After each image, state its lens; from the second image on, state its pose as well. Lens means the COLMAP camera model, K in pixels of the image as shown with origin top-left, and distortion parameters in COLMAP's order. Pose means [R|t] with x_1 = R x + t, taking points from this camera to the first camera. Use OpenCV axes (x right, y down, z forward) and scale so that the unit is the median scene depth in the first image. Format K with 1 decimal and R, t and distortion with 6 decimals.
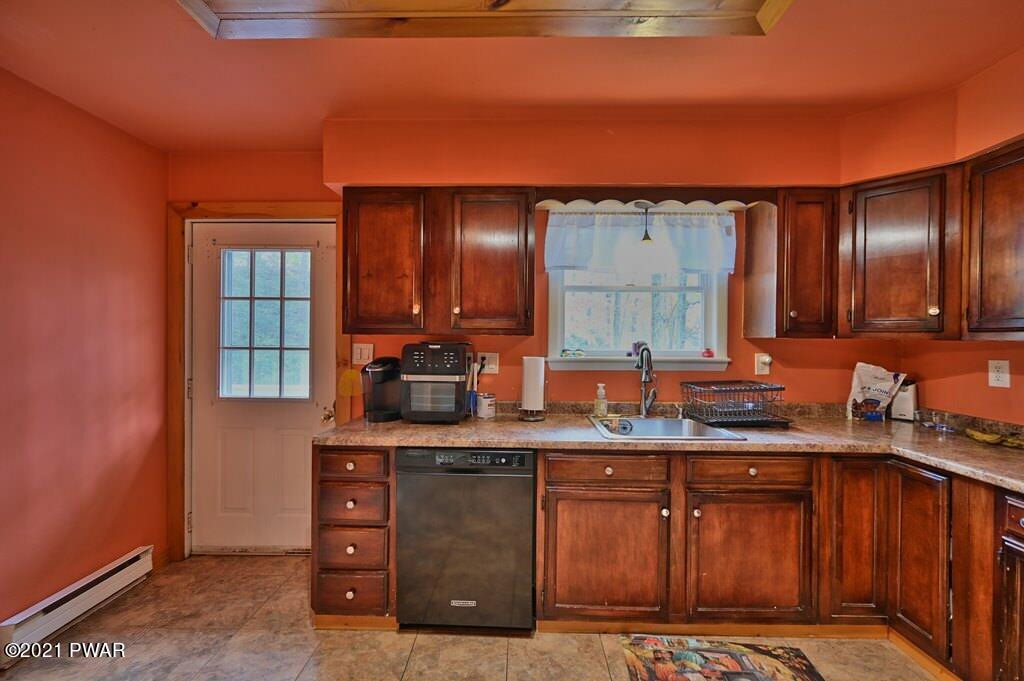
lens RADIAL K [[404.2, 0, 516.1], [0, 404.2, 343.1], [0, 0, 1]] dist [0.001677, -0.000099]
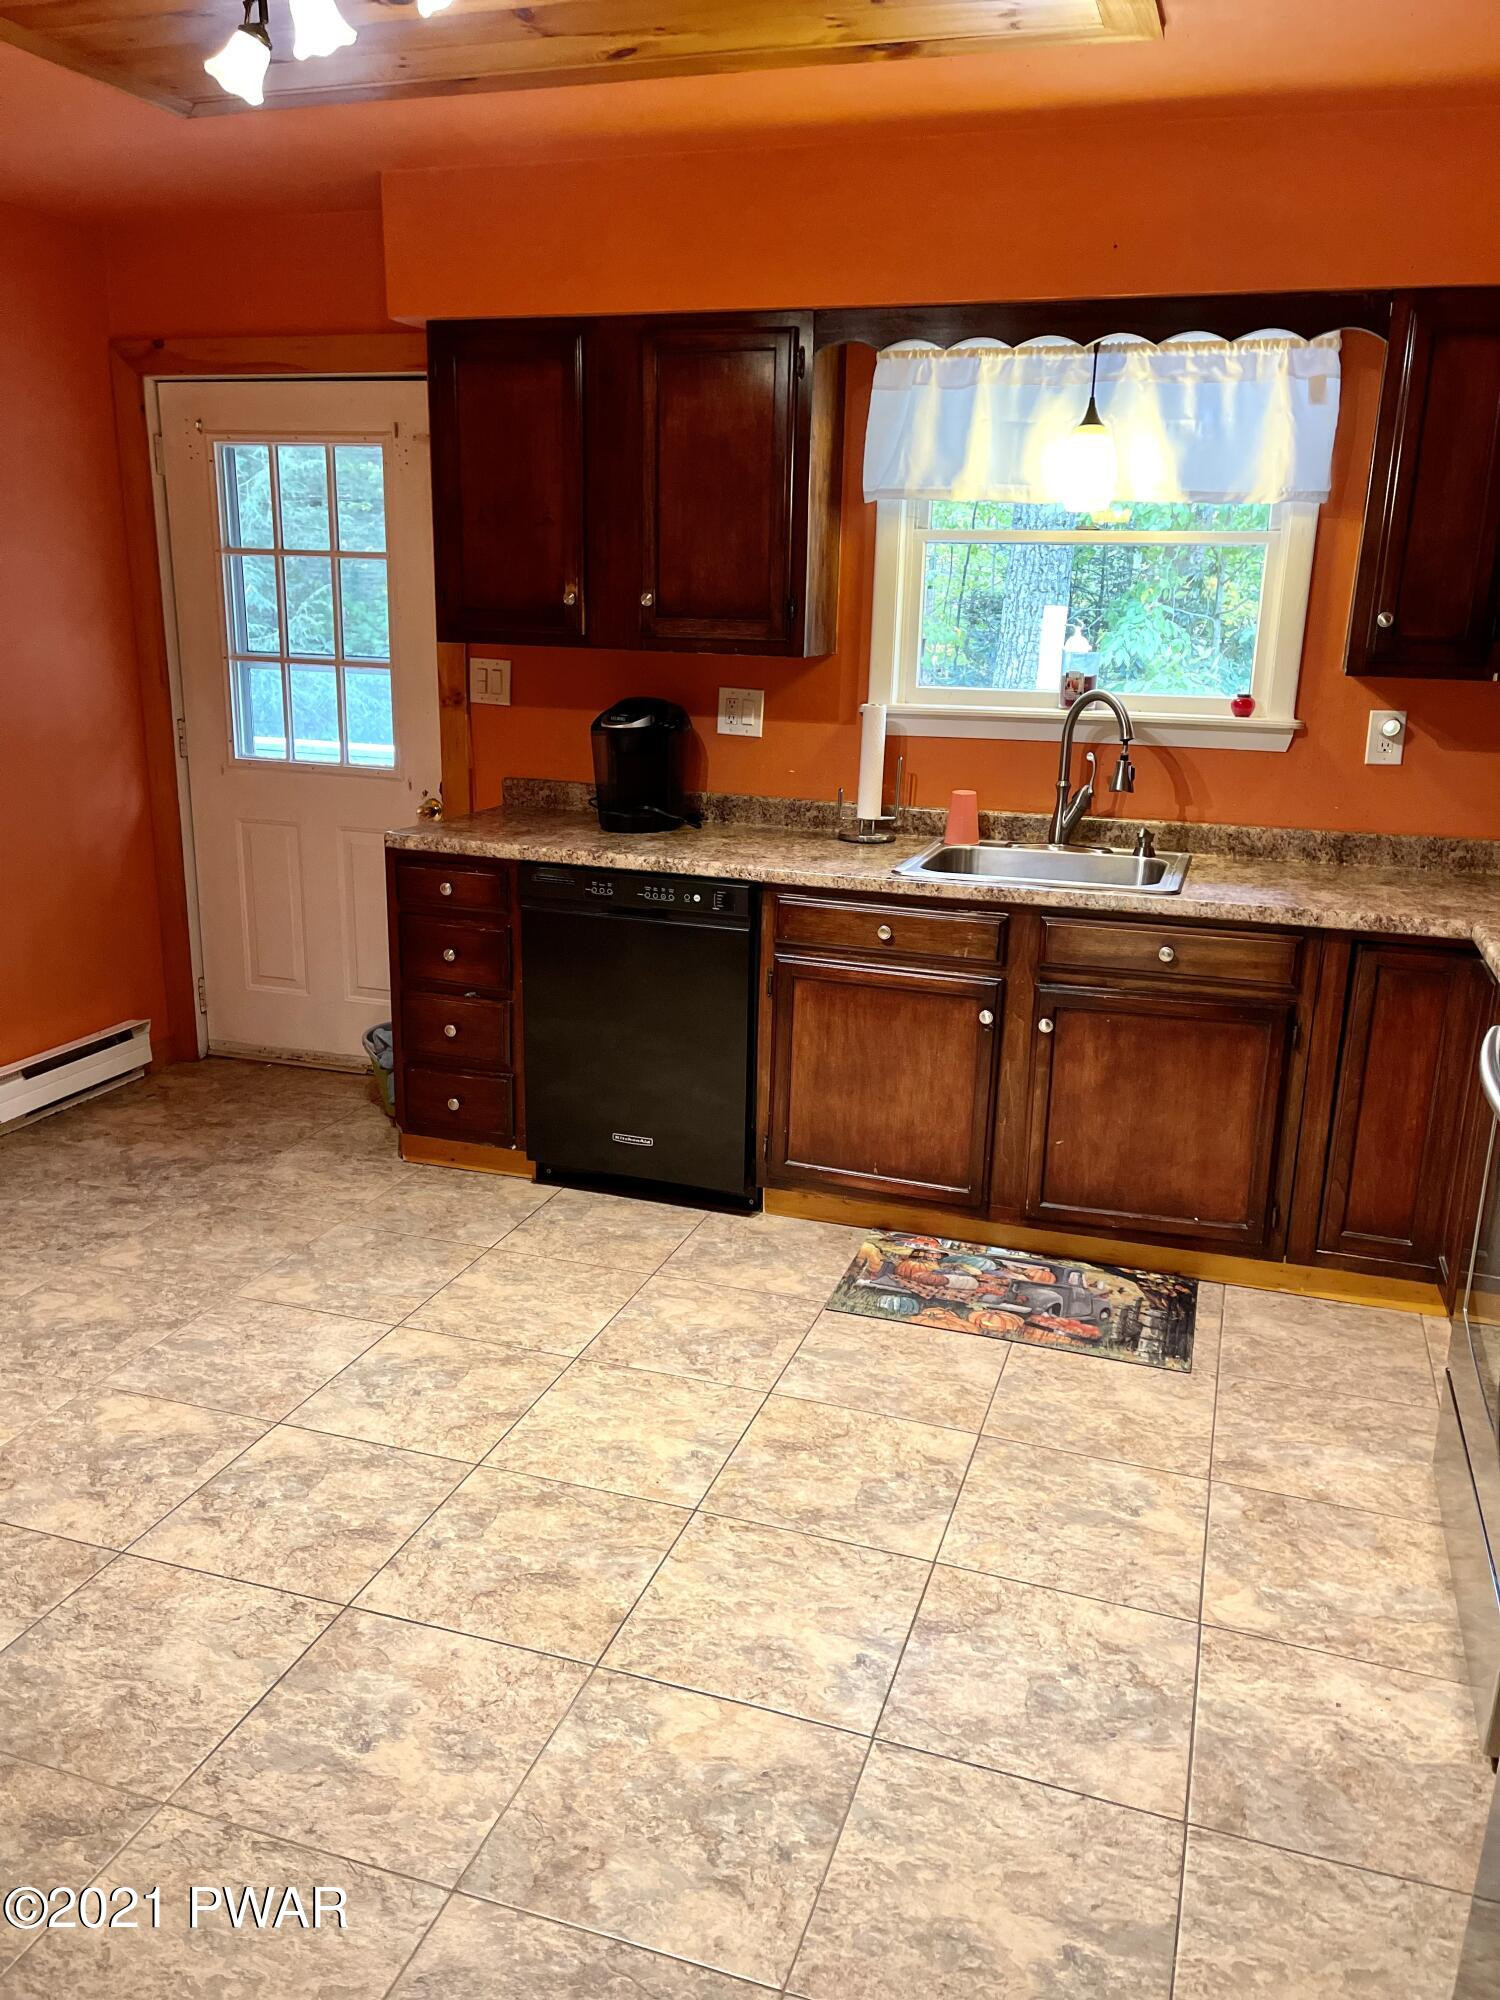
lens RADIAL K [[1514.4, 0, 756.2], [0, 1514.4, 1009.5], [0, 0, 1]] dist [0.069612, -0.081535]
pose [[0.955625, 0.092482, -0.279691, 0.588310], [-0.019593, 0.967294, 0.252900, -0.076366], [0.293933, -0.236198, 0.926183, -0.843047]]
